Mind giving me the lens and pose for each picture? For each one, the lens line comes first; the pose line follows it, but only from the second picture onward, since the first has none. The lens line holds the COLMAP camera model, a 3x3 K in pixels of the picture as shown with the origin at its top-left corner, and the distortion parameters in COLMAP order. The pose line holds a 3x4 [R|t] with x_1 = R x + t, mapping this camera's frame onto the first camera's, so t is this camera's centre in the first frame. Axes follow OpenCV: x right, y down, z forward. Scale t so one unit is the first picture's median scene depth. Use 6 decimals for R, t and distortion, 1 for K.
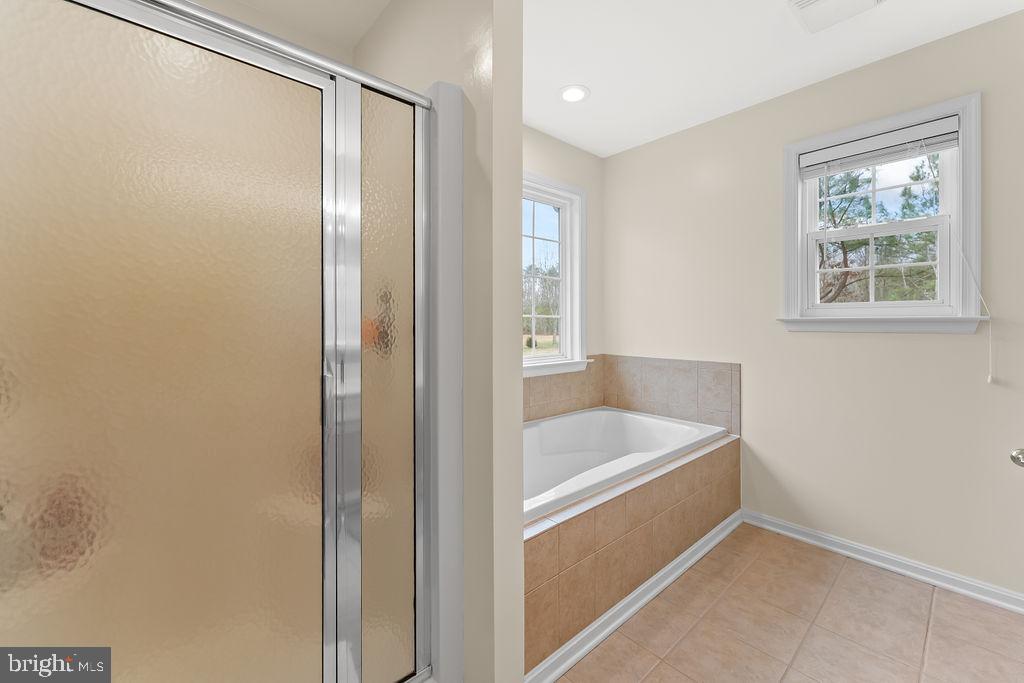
lens RADIAL K [[414.7, 0, 536.5], [0, 414.7, 323.2], [0, 0, 1]] dist [-0.008494, -0.000257]
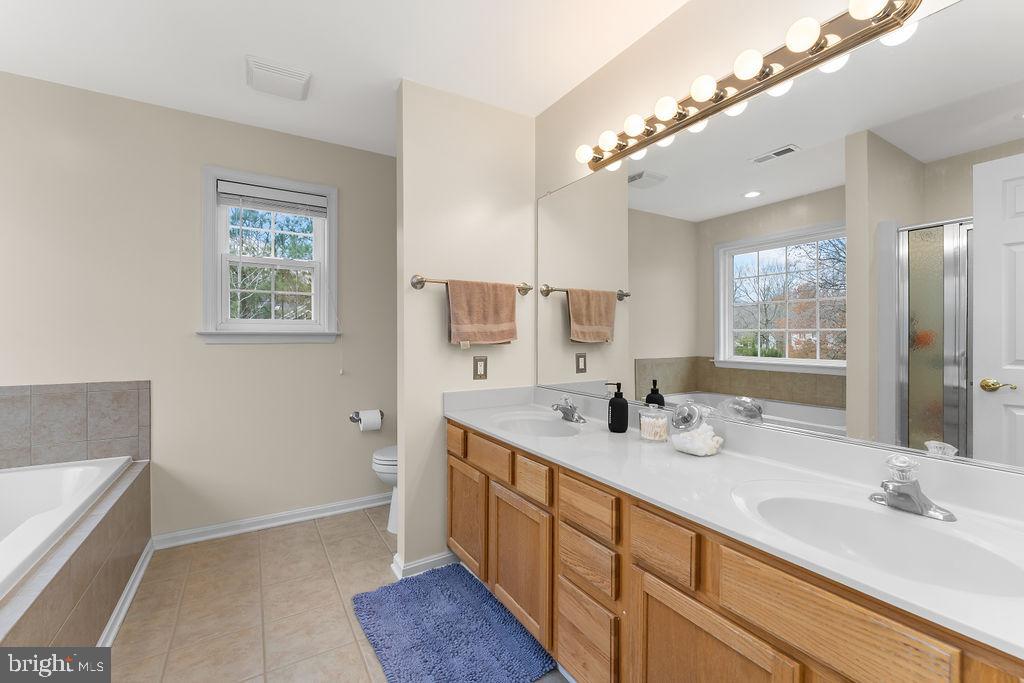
lens RADIAL K [[433.8, 0, 513.5], [0, 433.8, 339.8], [0, 0, 1]] dist [-0.023010, 0.000000]
pose [[0.157835, -0.005751, 0.987449, -0.373271], [0.000346, 0.999983, 0.005769, 0.003721], [-0.987465, -0.000569, 0.157834, 0.067980]]
